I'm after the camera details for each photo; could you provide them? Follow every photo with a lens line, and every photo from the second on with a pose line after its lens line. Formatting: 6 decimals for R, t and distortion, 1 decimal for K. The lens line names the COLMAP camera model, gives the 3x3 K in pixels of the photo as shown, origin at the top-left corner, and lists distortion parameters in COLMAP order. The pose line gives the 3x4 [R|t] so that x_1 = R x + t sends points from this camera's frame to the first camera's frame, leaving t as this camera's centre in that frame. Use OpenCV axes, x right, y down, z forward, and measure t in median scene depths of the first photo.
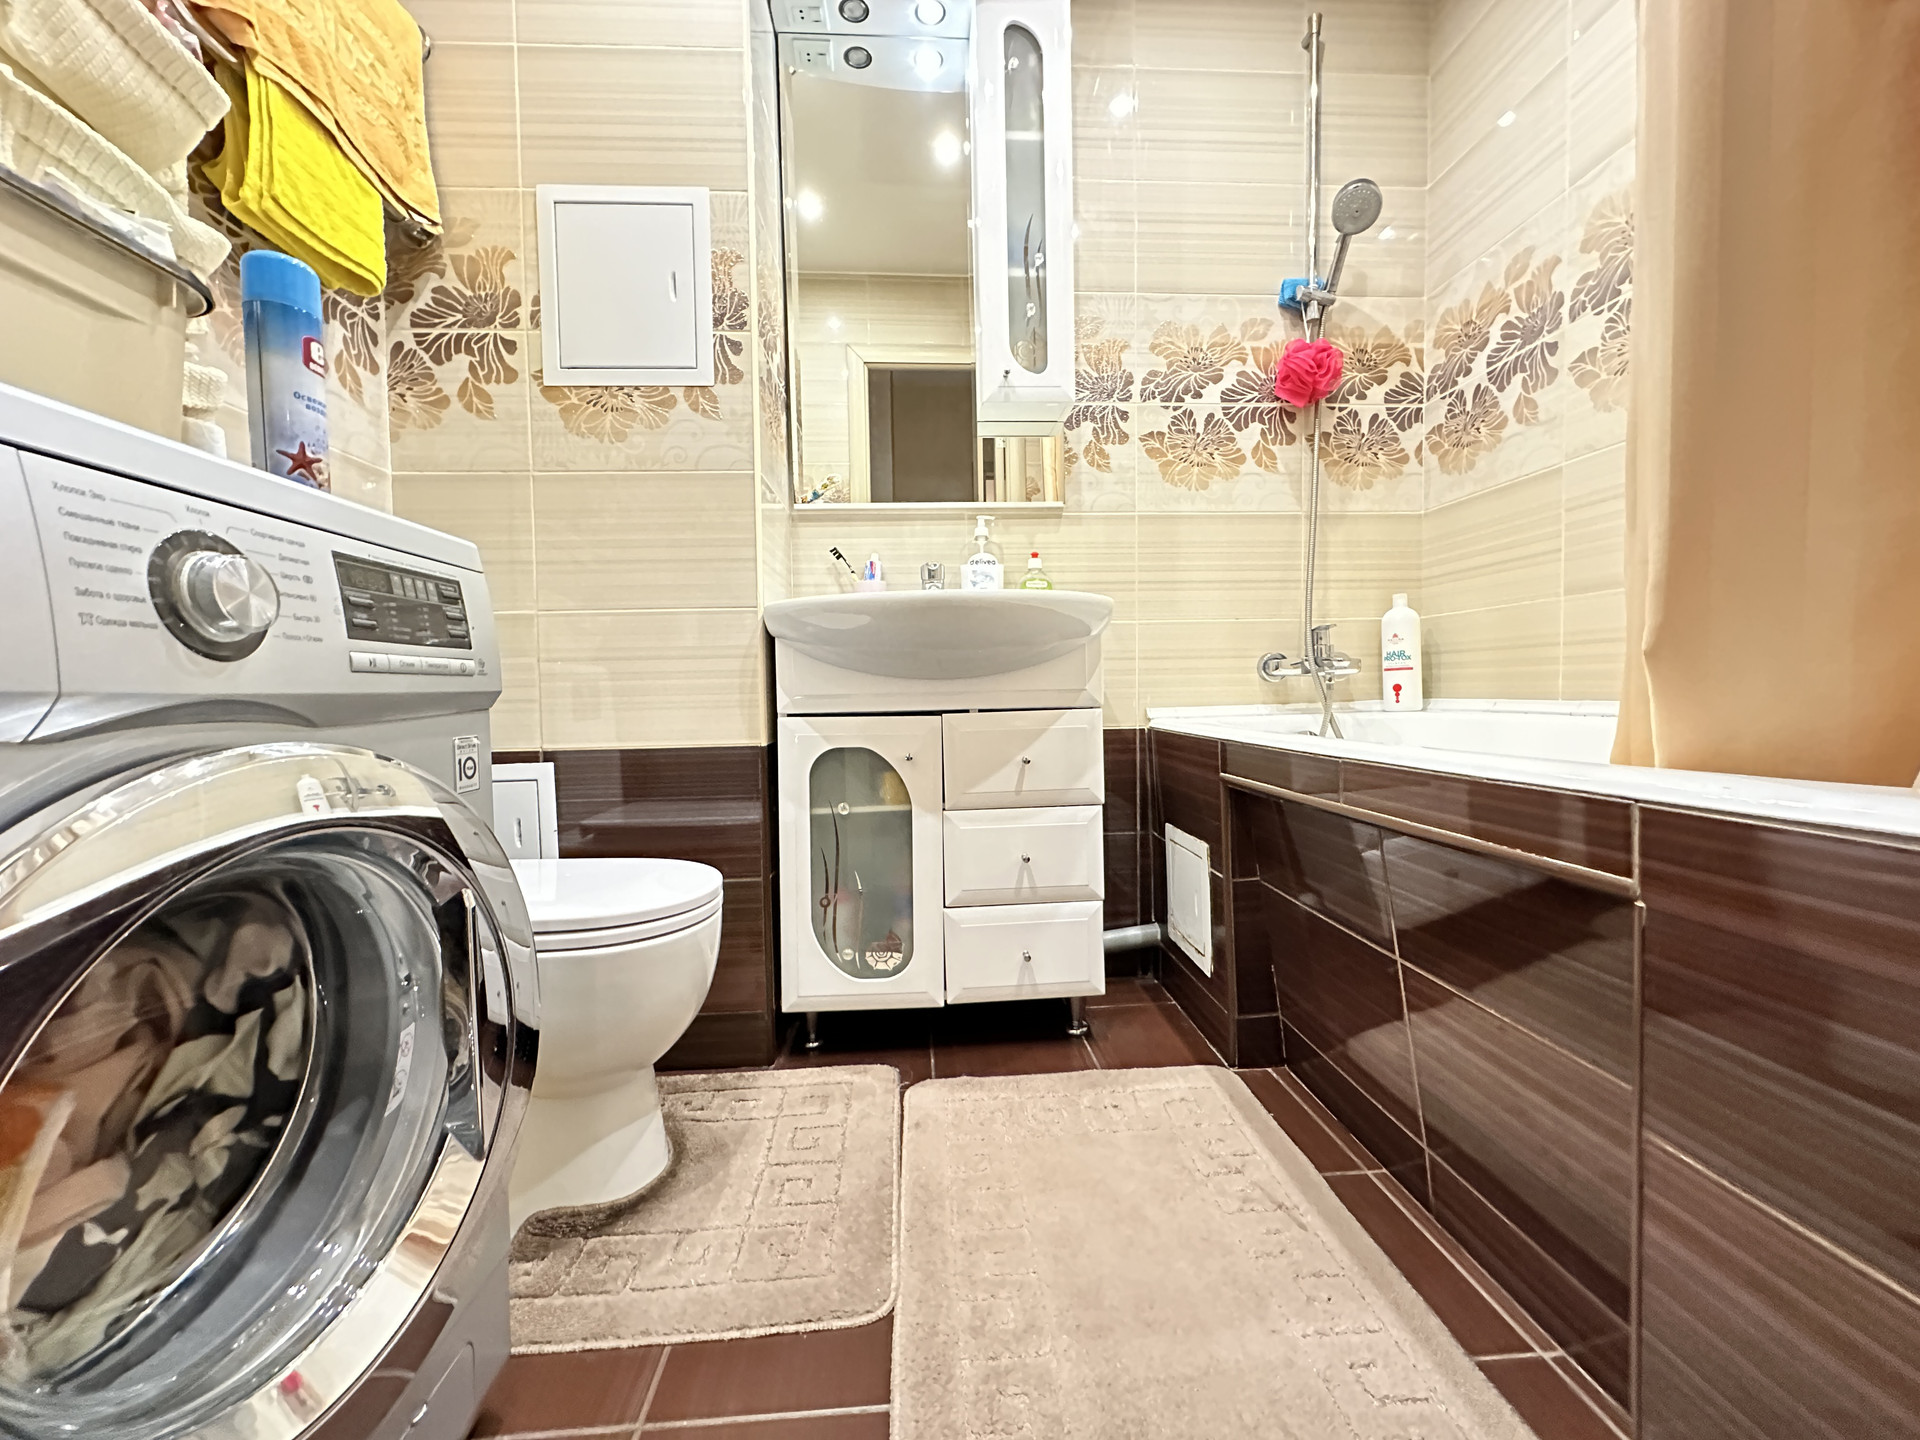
lens RADIAL K [[770.6, 0, 960.0], [0, 770.6, 720.0], [0, 0, 1]] dist [-0.002440, 0.000027]
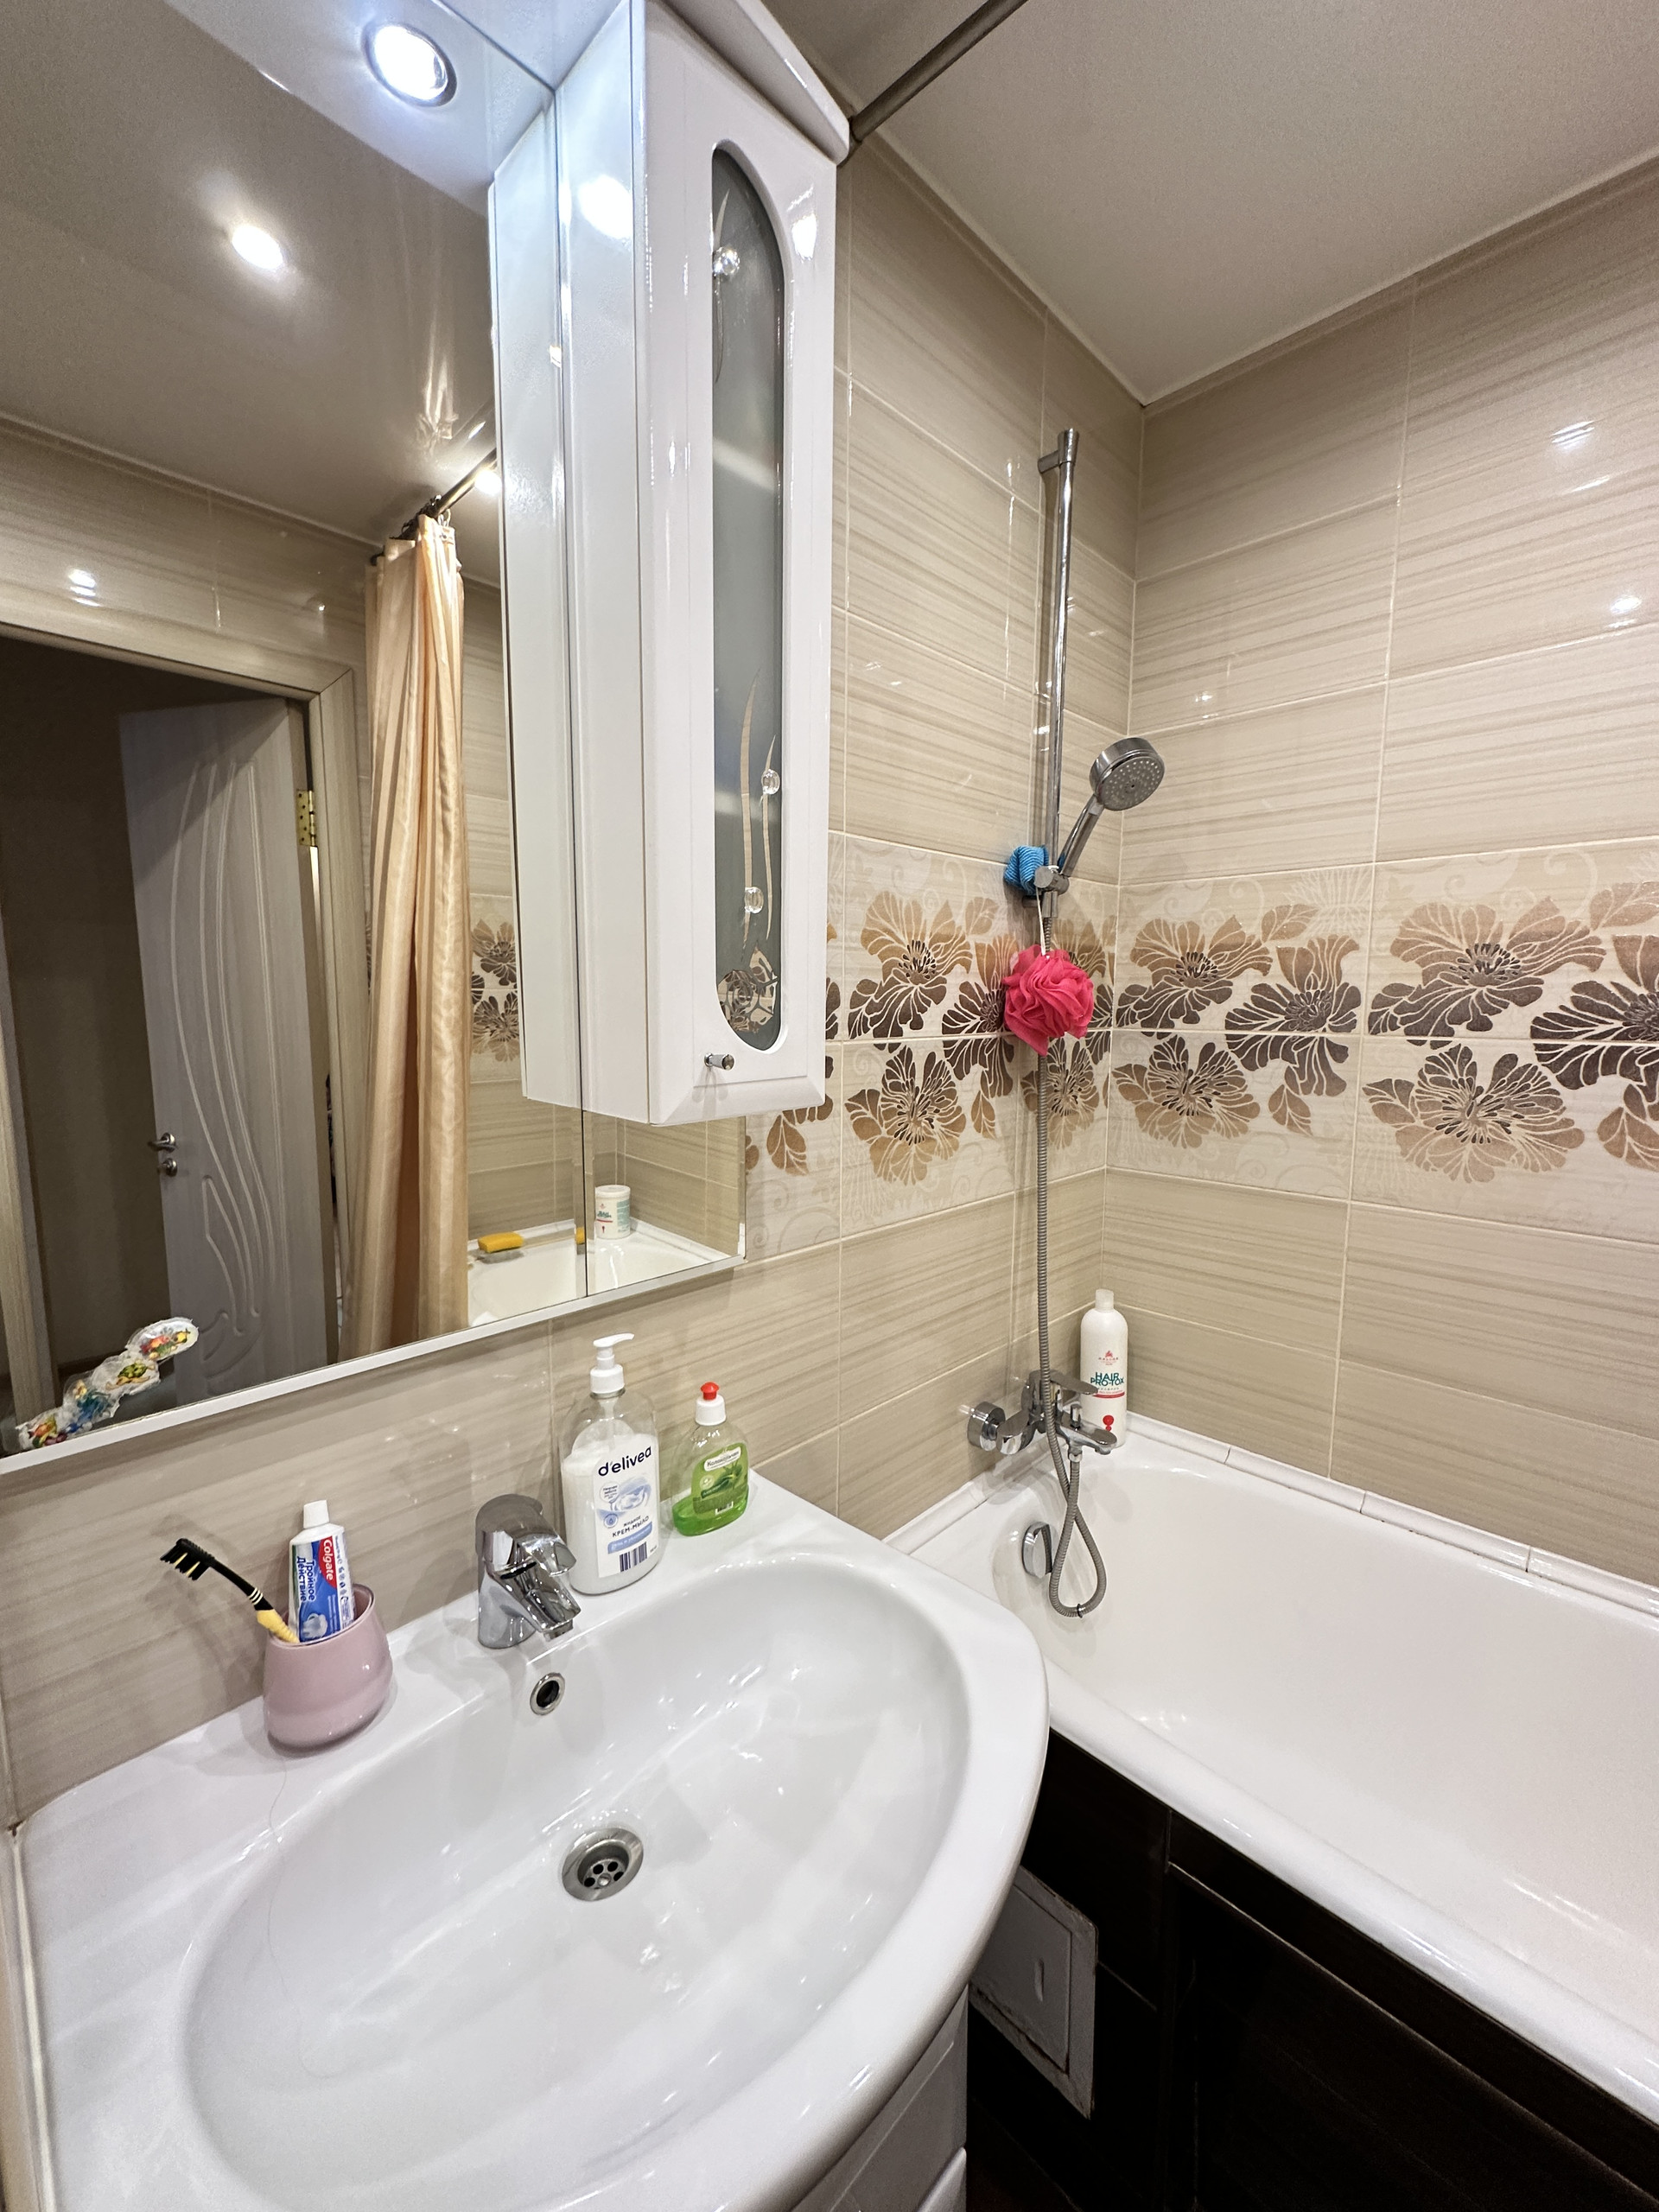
lens RADIAL K [[887.8, 0, 829.5], [0, 887.8, 1106.0], [0, 0, 1]] dist [-0.002440, 0.000027]
pose [[0.742191, -0.065002, 0.667028, -0.191186], [0.012618, 0.996464, 0.083065, -0.418629], [-0.670069, -0.053234, 0.740387, 0.550159]]
